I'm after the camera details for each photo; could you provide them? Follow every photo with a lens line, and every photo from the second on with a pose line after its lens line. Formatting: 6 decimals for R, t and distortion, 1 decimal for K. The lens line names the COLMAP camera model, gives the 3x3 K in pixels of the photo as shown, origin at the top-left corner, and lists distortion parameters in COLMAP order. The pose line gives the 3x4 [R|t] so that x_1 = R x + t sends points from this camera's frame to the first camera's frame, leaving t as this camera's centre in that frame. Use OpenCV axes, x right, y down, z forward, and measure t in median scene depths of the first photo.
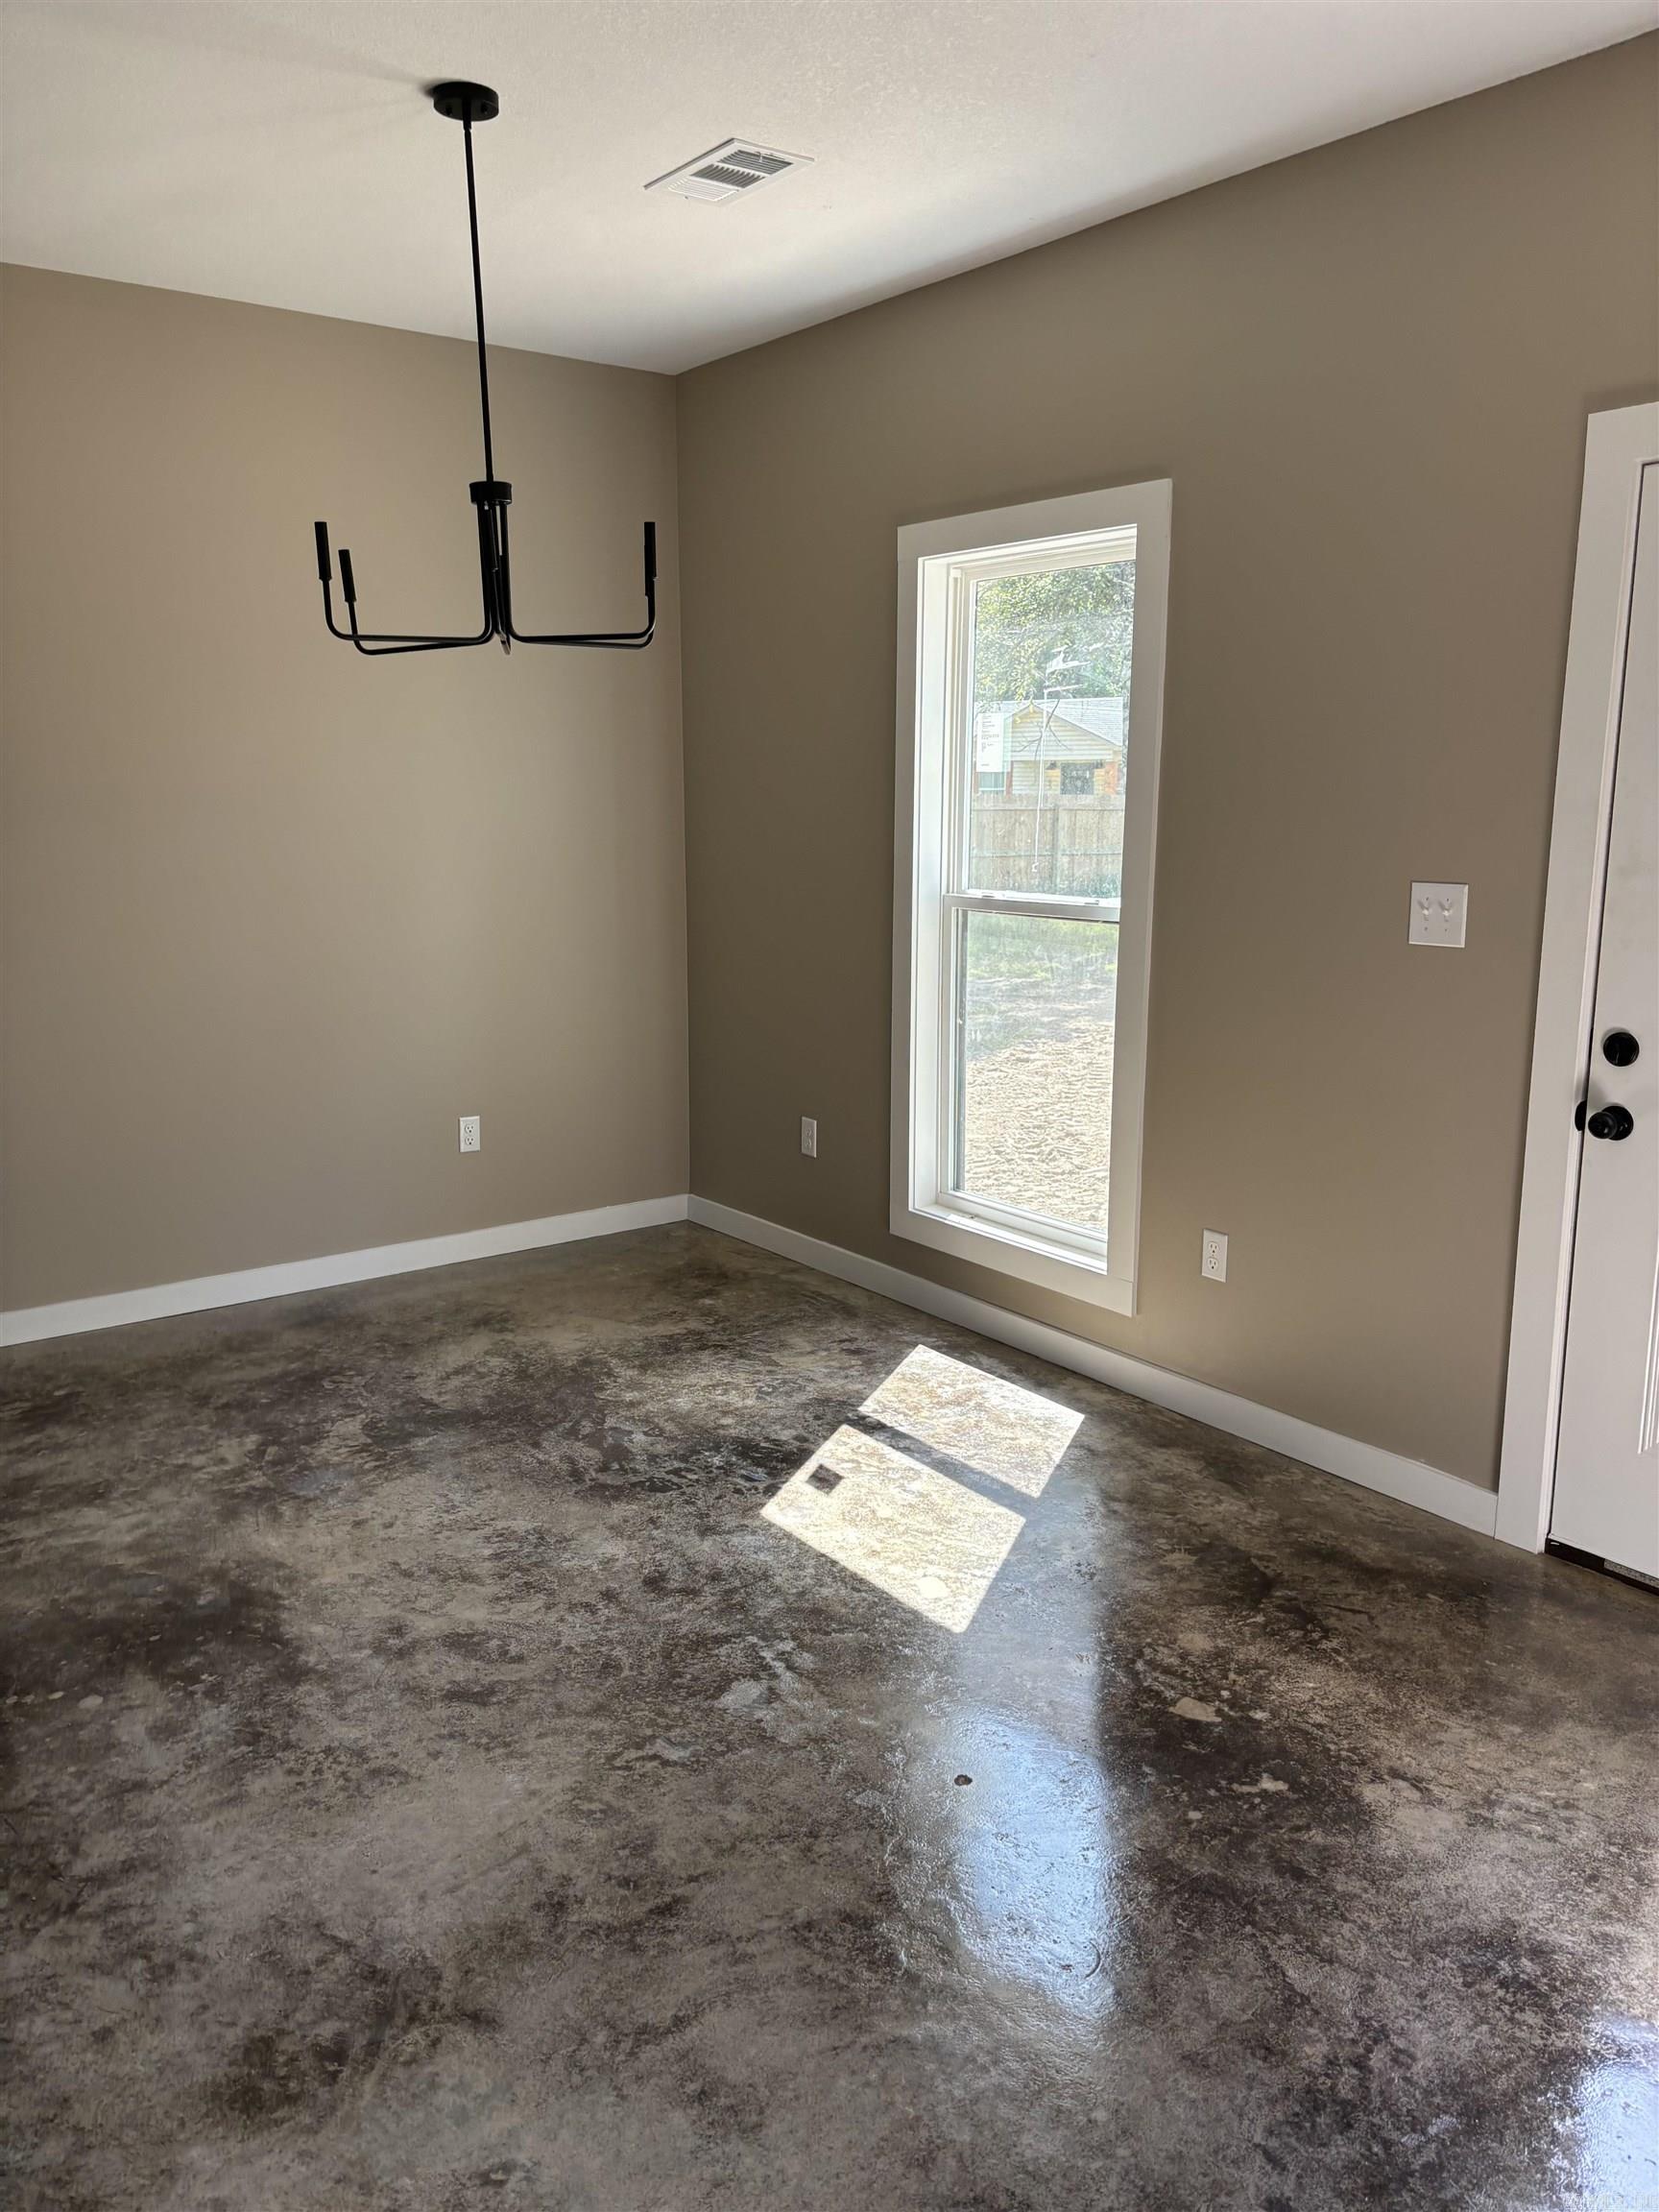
lens RADIAL K [[1677.1, 0, 829.5], [0, 1677.1, 1106.0], [0, 0, 1]] dist [0.008209, -0.001573]
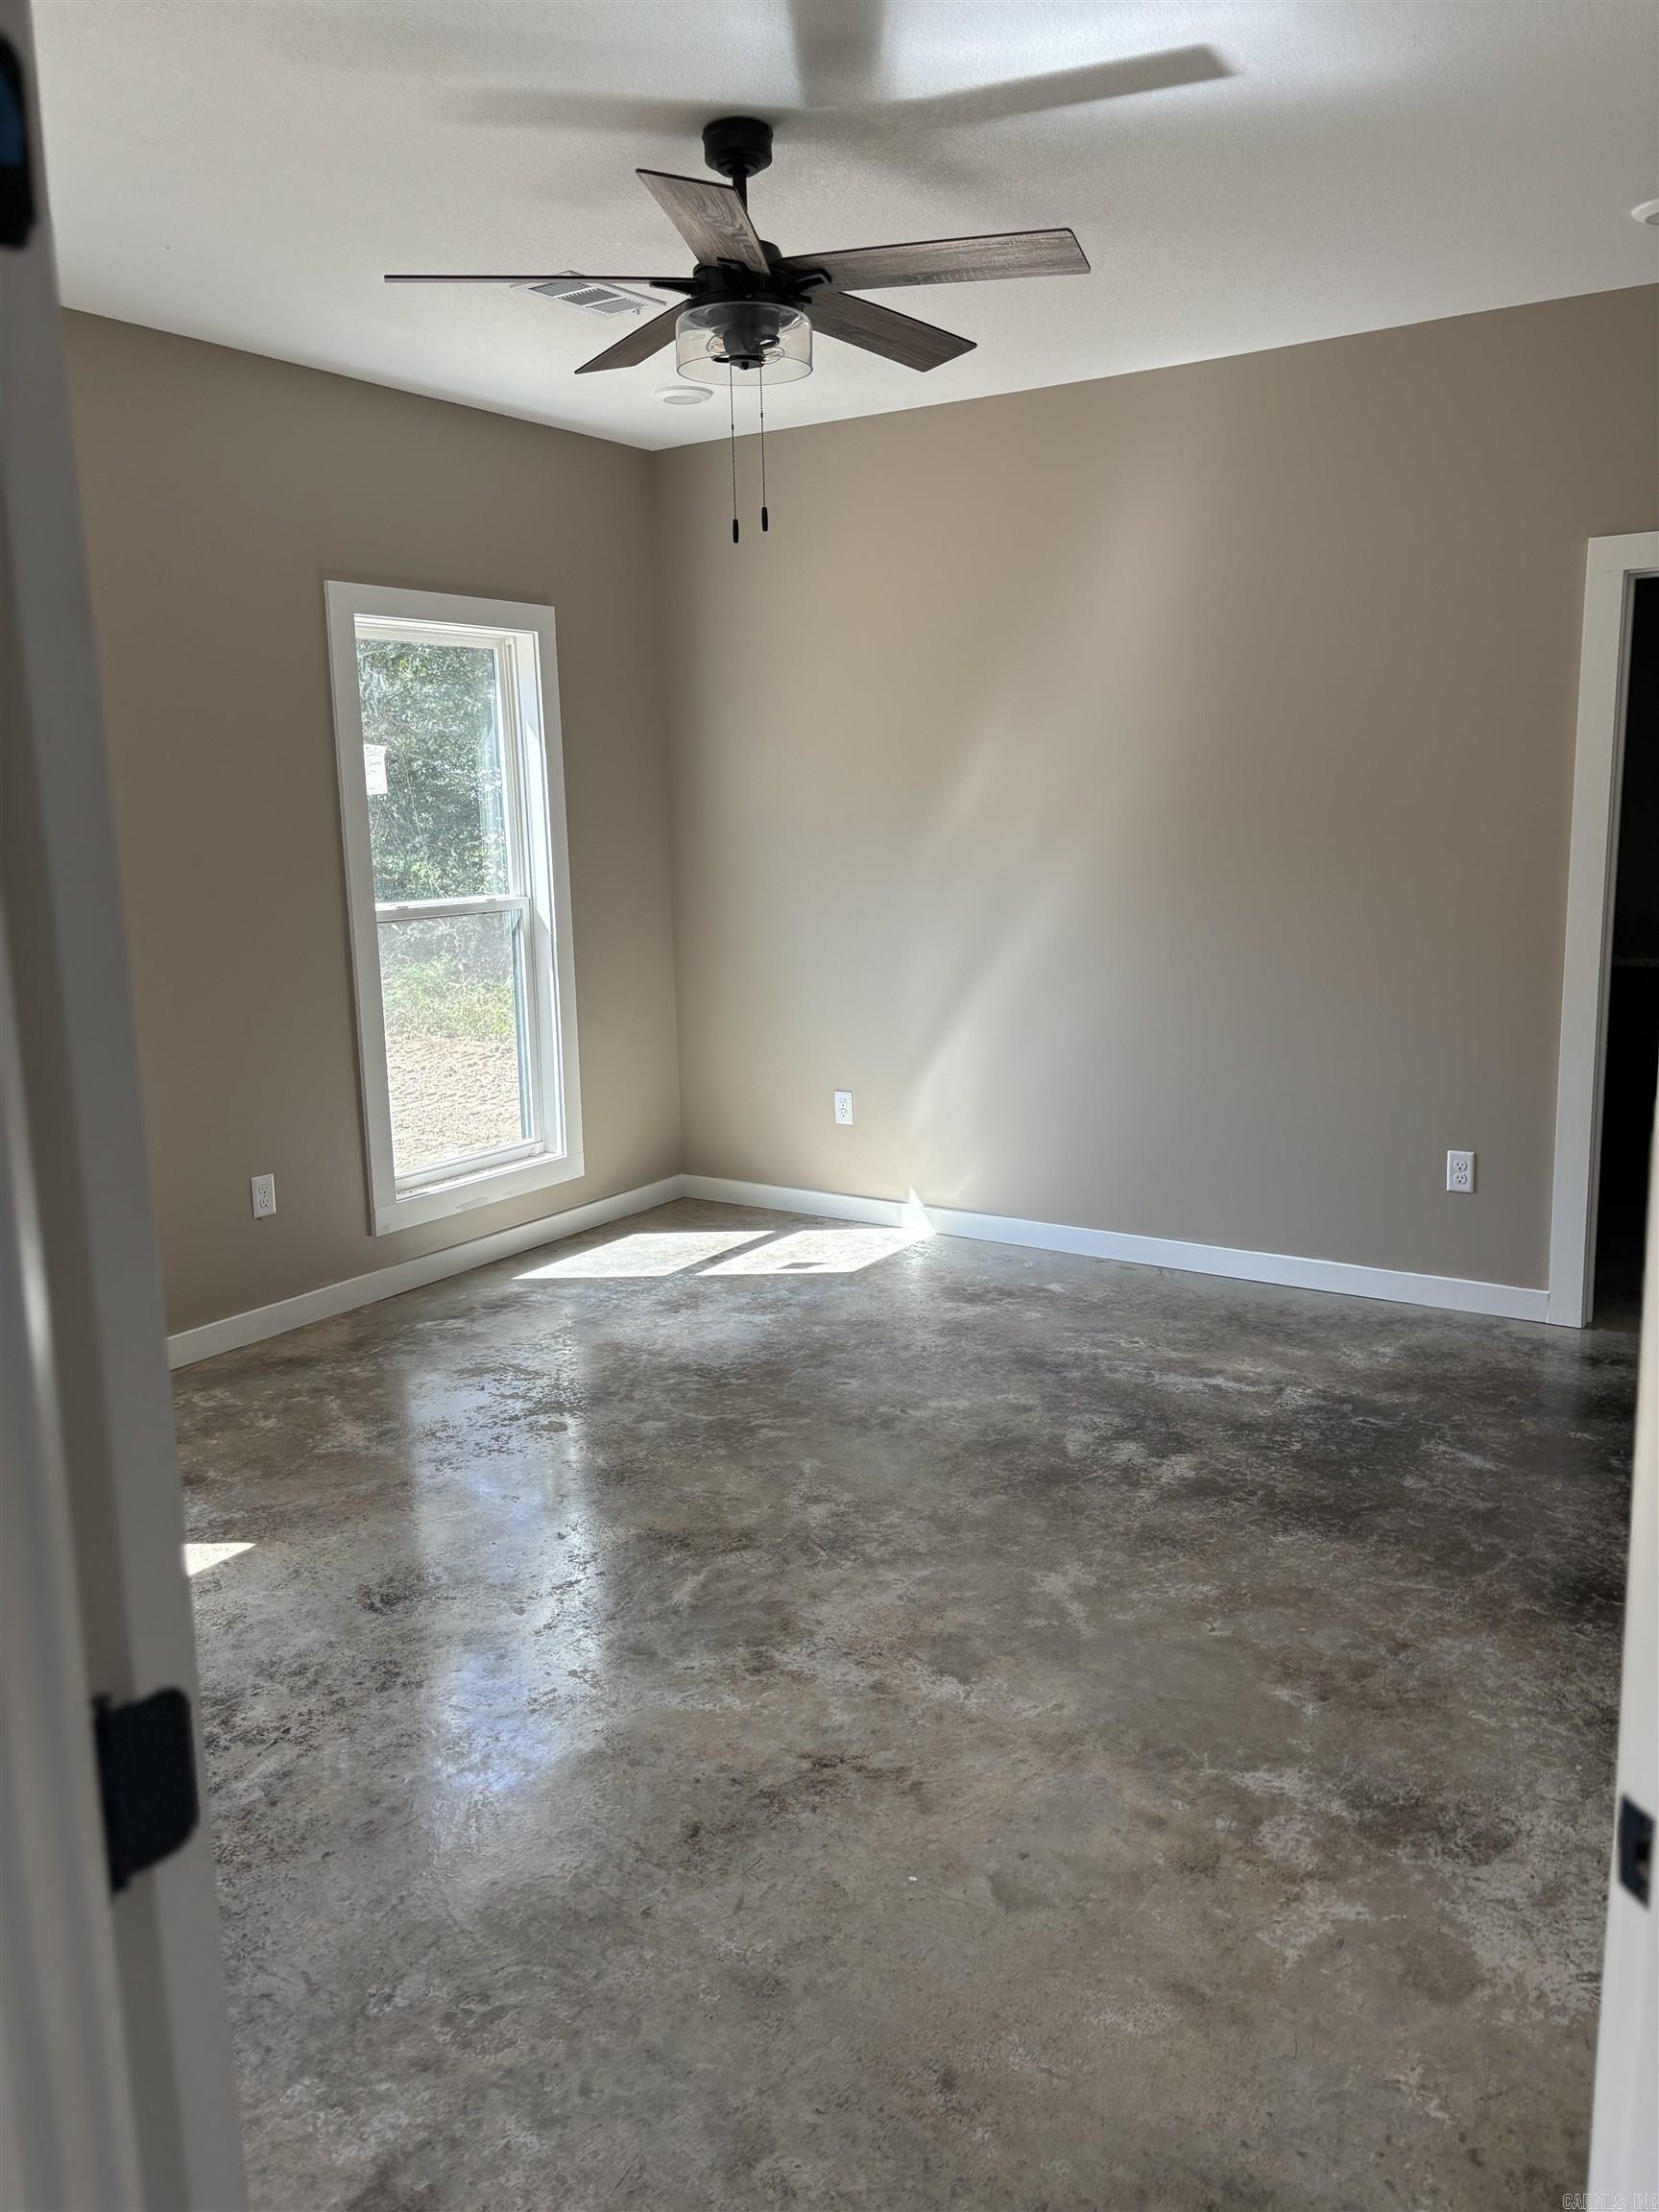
lens RADIAL K [[1677.1, 0, 829.5], [0, 1677.1, 1106.0], [0, 0, 1]] dist [0.008209, -0.001573]
pose [[-0.345213, -0.174412, 0.922176, -1.286418], [0.190353, 0.949147, 0.250771, -0.268872], [-0.919018, 0.262108, -0.294458, 1.280582]]
